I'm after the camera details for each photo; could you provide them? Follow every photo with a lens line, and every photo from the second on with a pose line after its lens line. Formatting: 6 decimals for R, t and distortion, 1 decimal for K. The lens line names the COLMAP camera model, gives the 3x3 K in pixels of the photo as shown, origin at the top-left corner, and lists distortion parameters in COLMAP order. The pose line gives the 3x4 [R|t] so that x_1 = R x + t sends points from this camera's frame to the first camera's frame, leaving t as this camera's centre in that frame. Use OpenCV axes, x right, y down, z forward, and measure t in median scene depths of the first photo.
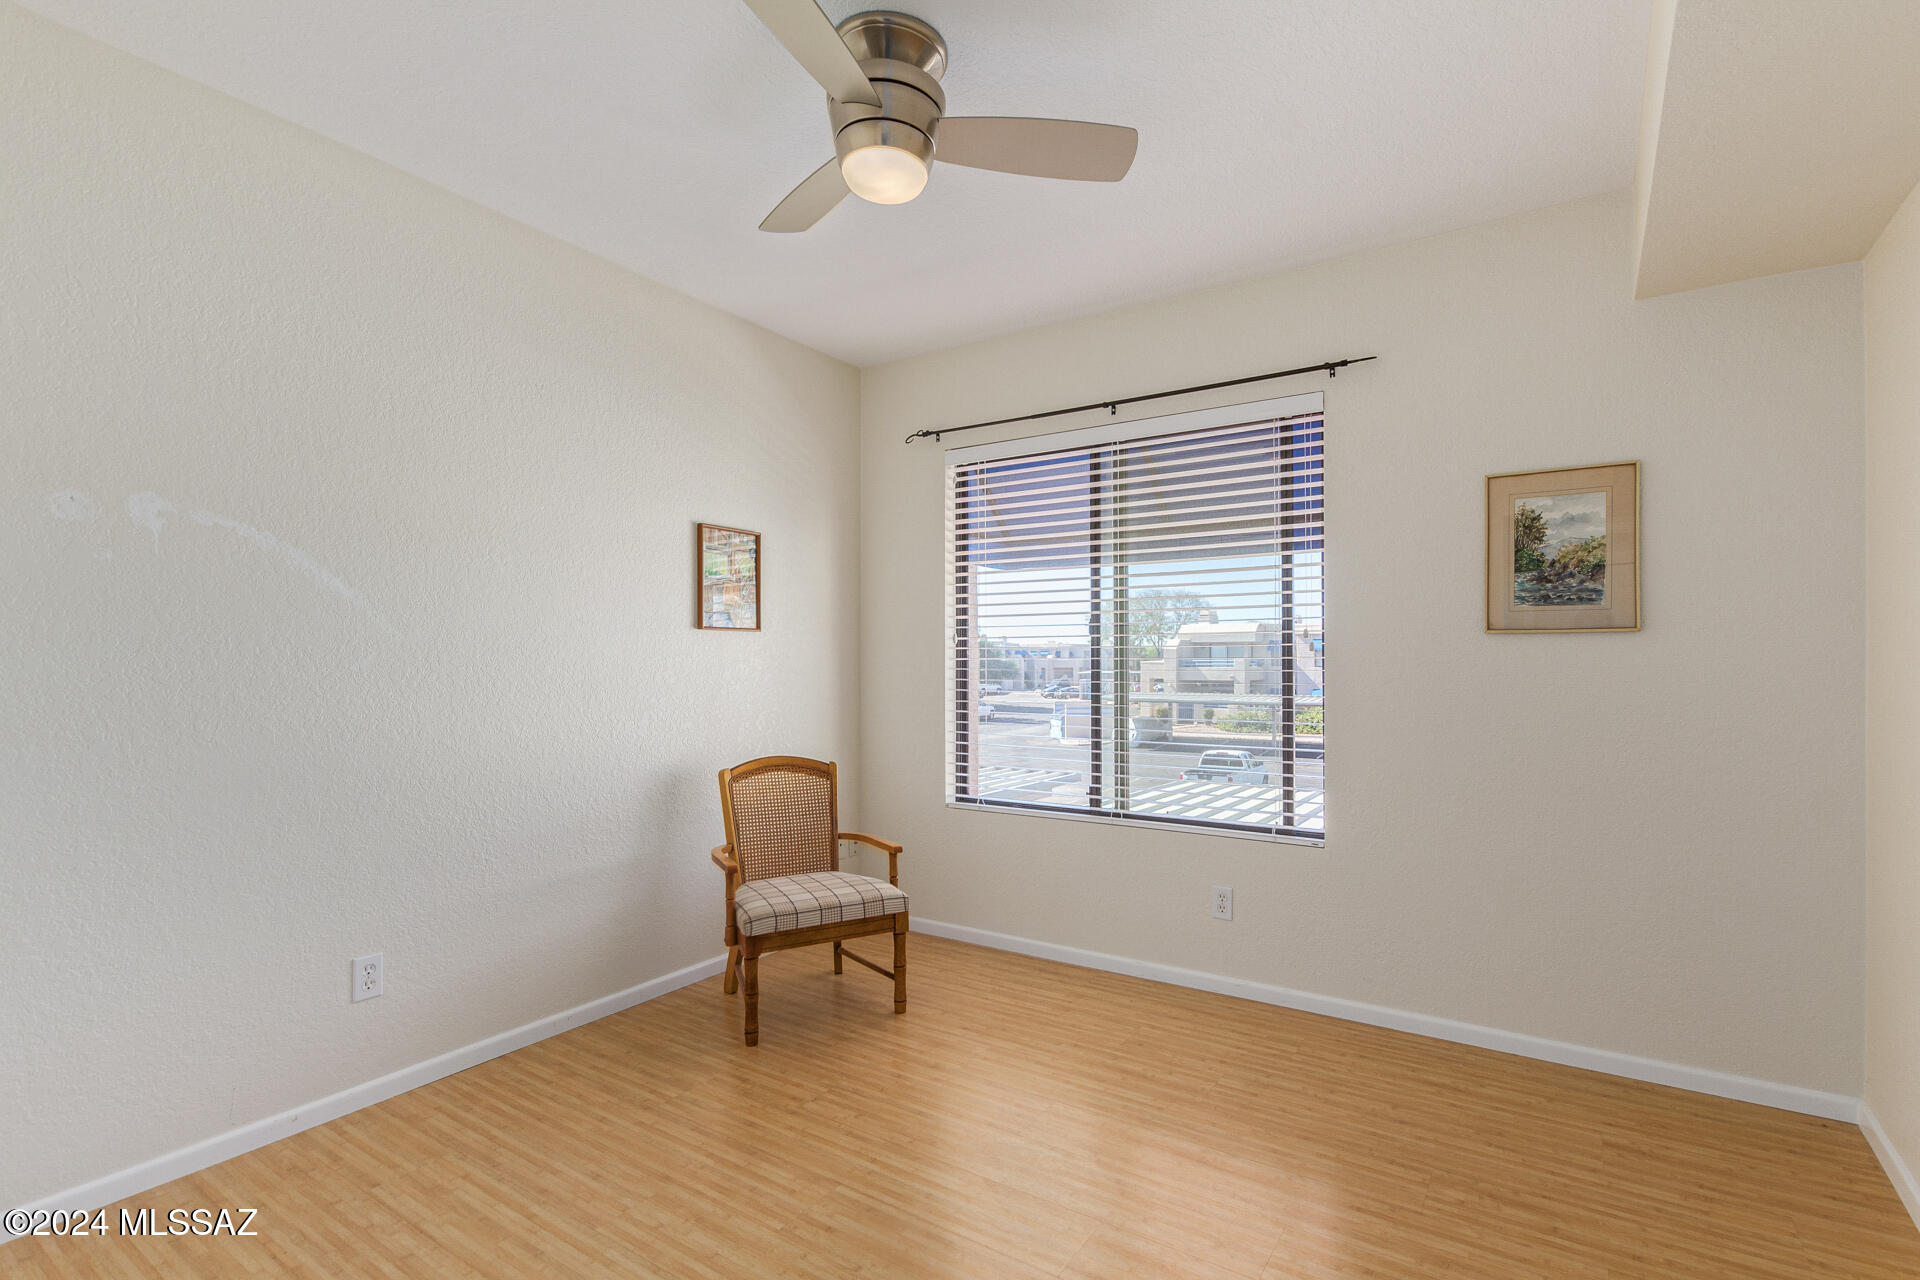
lens RADIAL K [[915.3, 0, 965.9], [0, 915.3, 640.8], [0, 0, 1]] dist [0.014425, -0.007599]
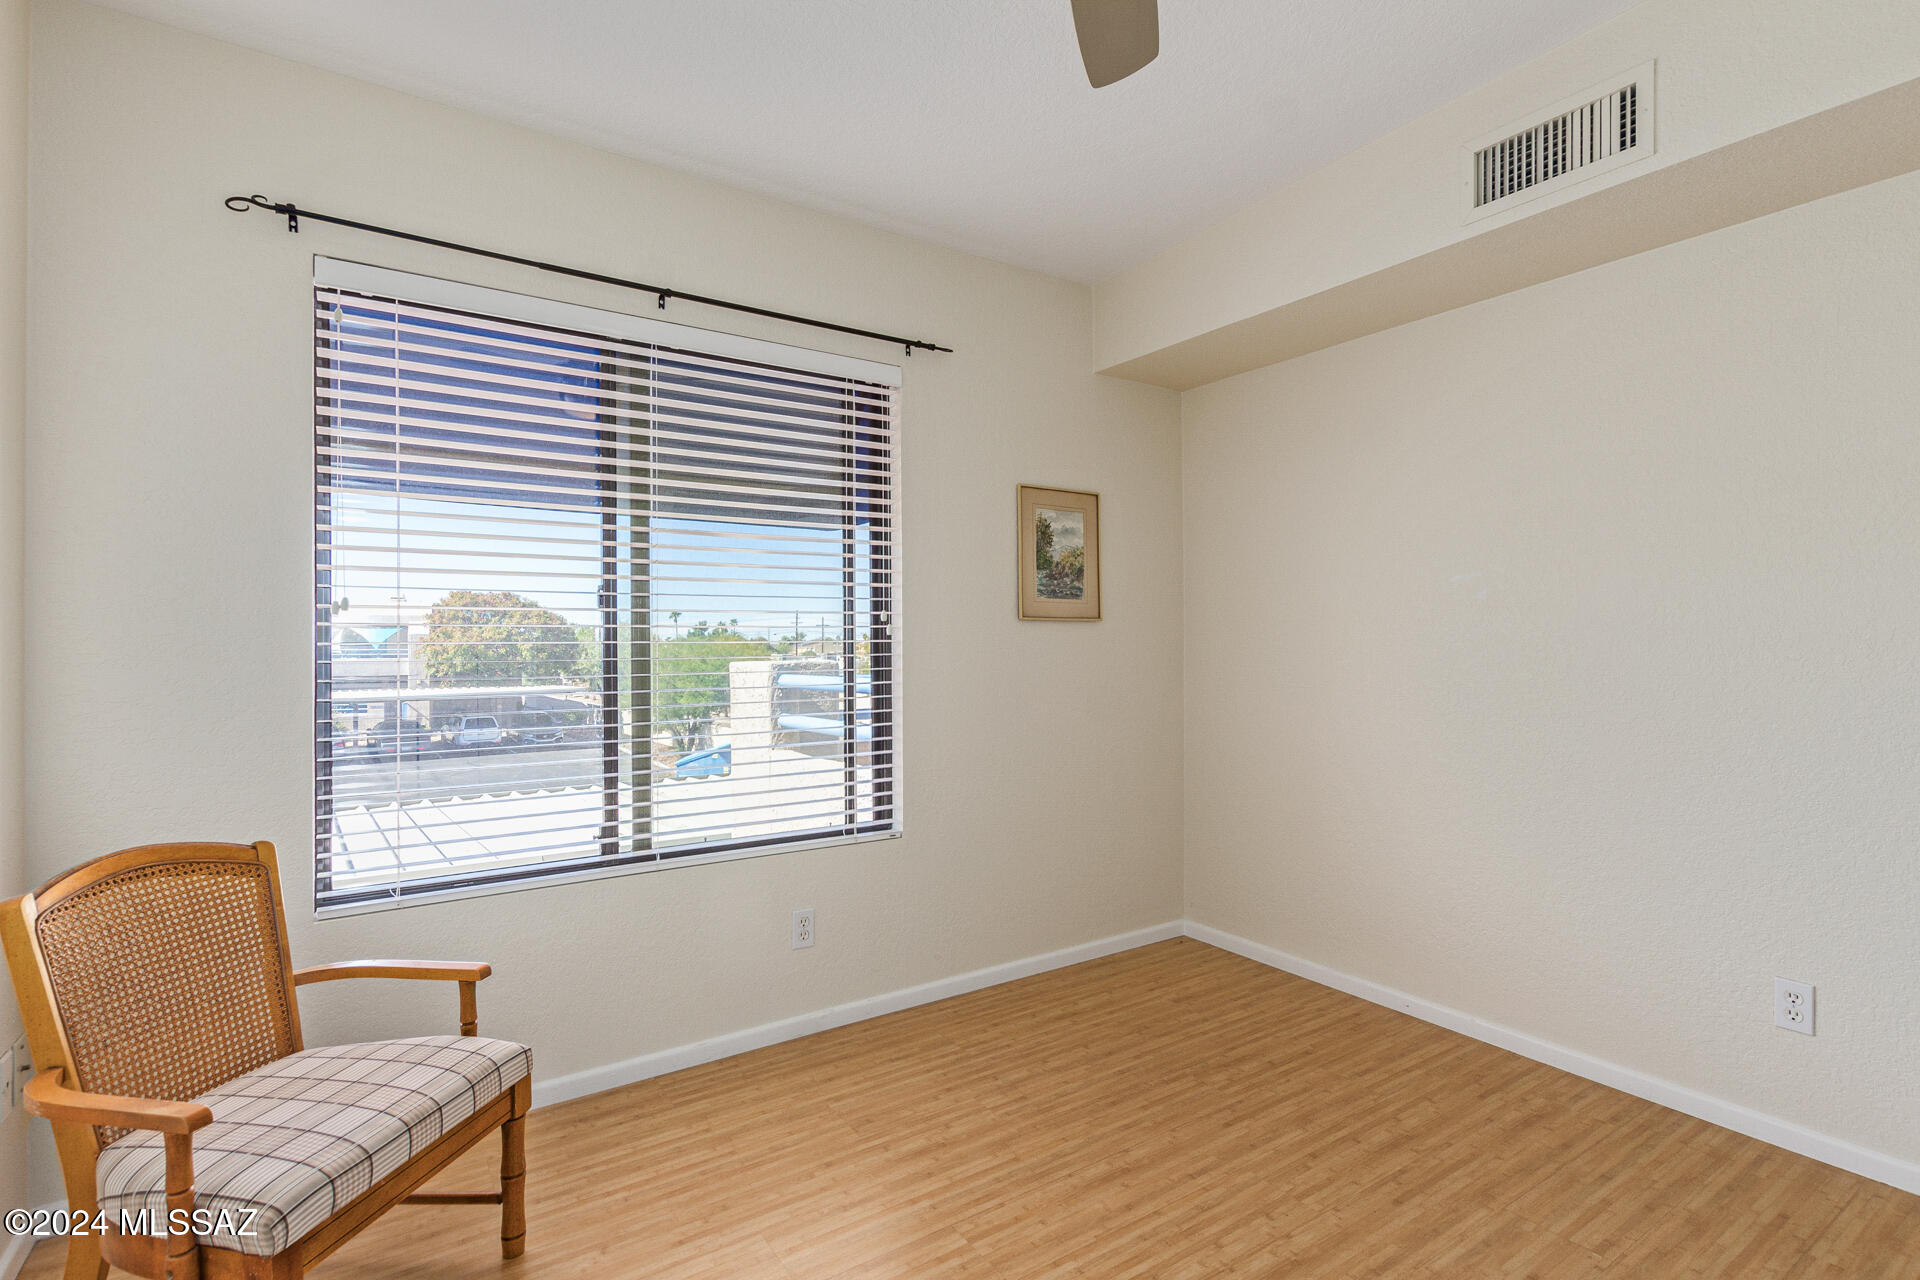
lens RADIAL K [[915.3, 0, 965.9], [0, 915.3, 640.8], [0, 0, 1]] dist [0.014425, -0.007599]
pose [[0.371584, 0.008449, 0.928361, -0.539077], [-0.009602, 0.999940, -0.005257, 0.025396], [-0.928350, -0.006961, 0.371643, 0.643557]]
